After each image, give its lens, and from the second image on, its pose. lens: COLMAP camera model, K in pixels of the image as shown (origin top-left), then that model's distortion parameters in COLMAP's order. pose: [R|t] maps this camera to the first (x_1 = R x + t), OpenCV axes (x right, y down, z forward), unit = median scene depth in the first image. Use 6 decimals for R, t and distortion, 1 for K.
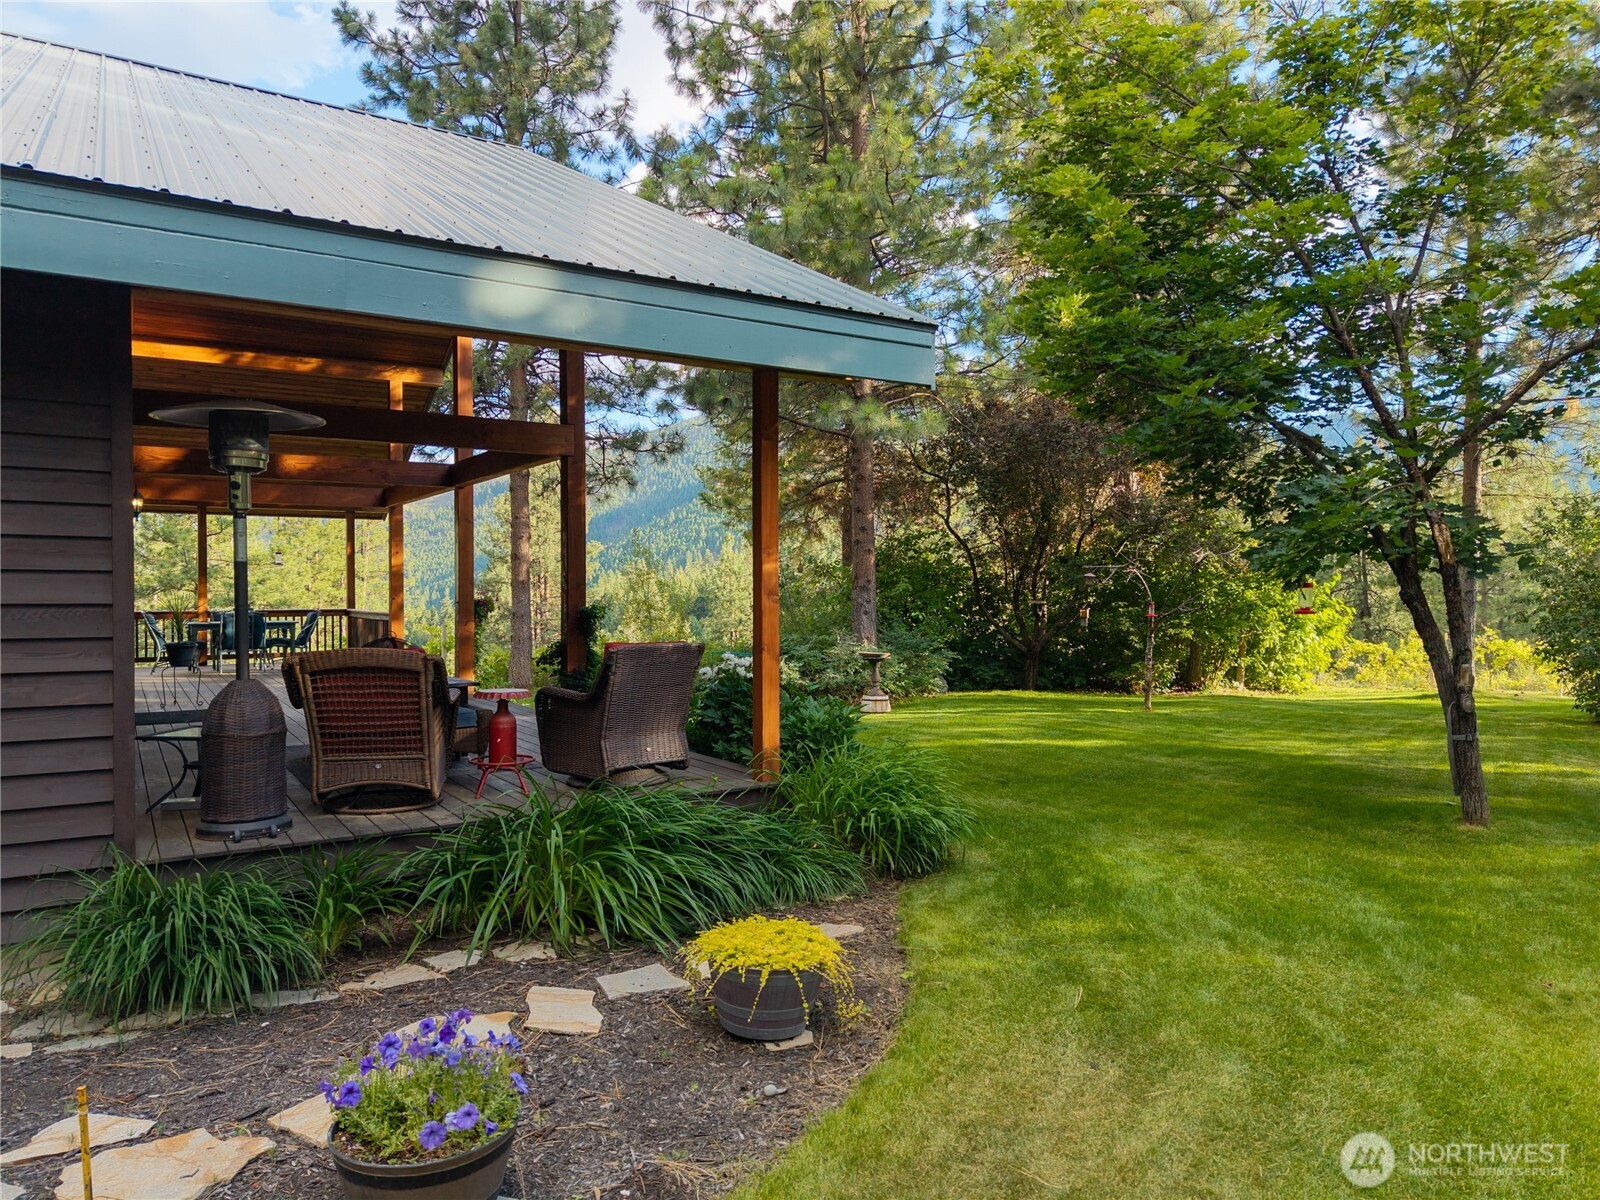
lens RADIAL K [[1056.5, 0, 815.0], [0, 1056.5, 610.7], [0, 0, 1]] dist [0.020481, -0.007845]
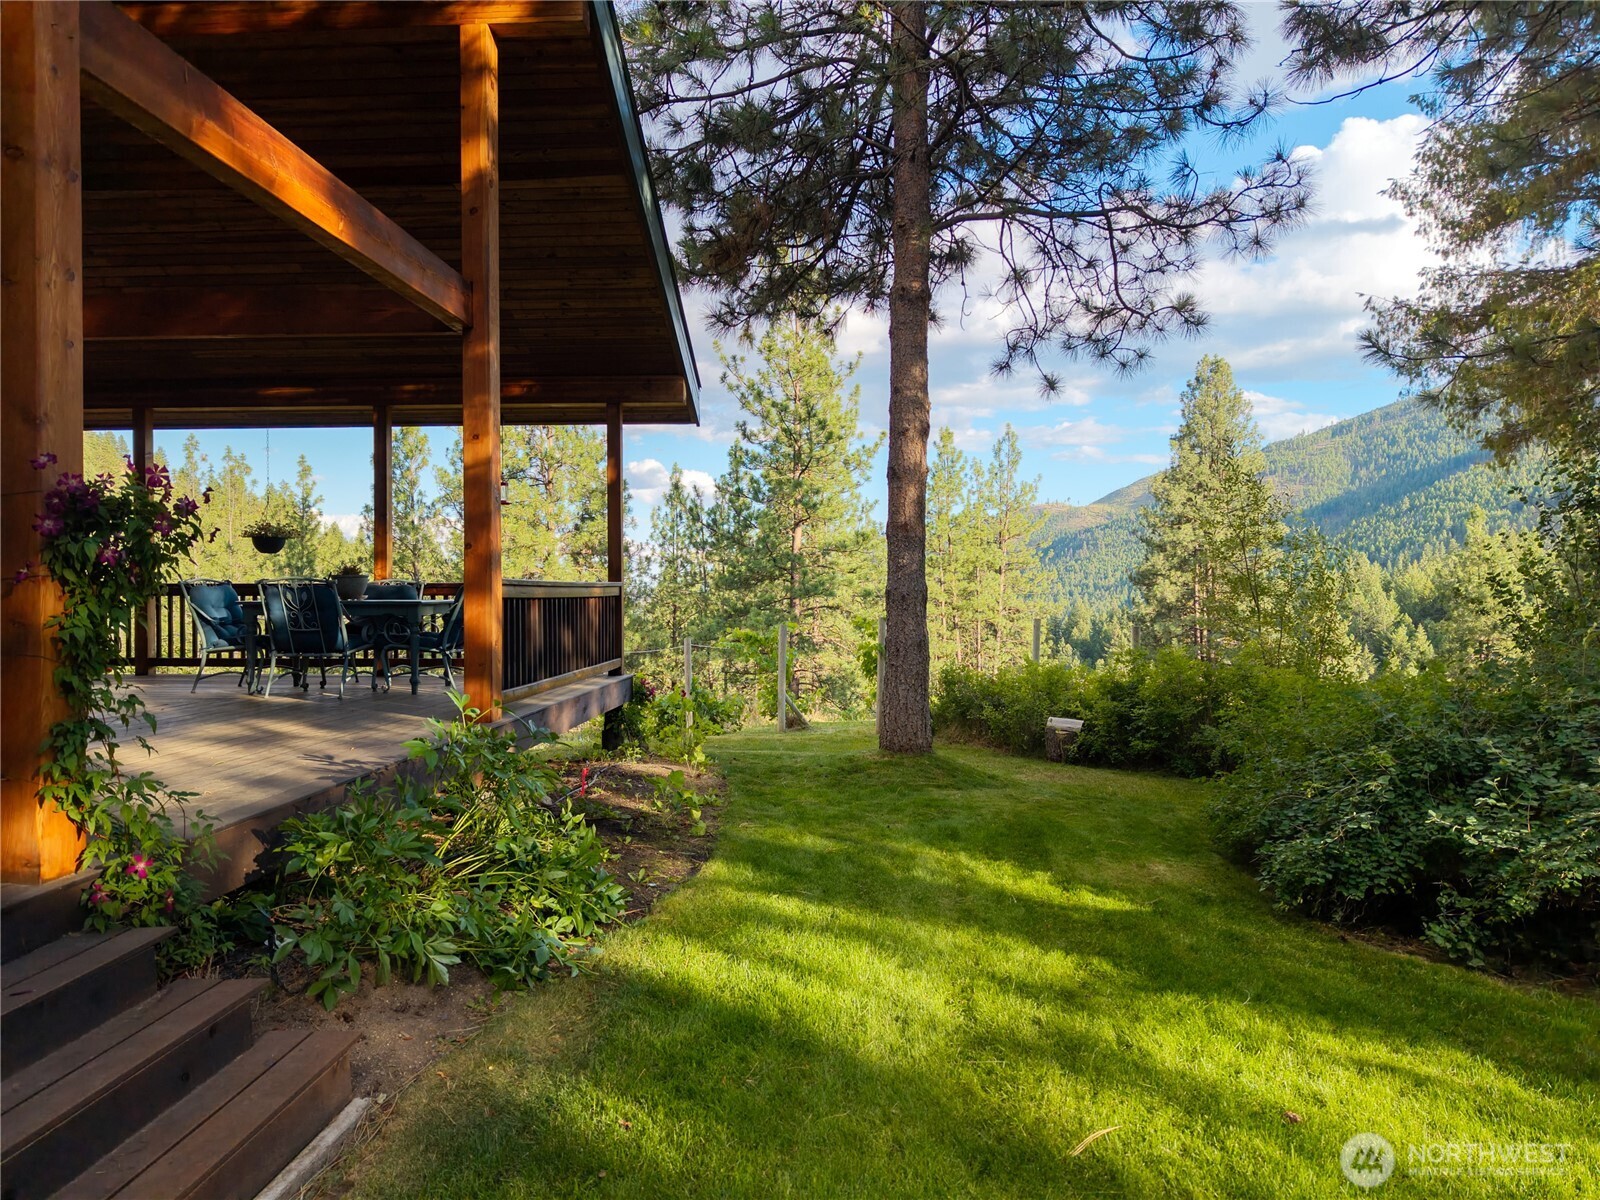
lens RADIAL K [[1056.5, 0, 809.7], [0, 1056.5, 608.6], [0, 0, 1]] dist [0.020481, -0.007845]
pose [[0.798120, 0.012292, -0.602373, -0.031374], [-0.013465, 0.999906, 0.002563, 0.010339], [0.602348, 0.006066, 0.798210, 0.676390]]
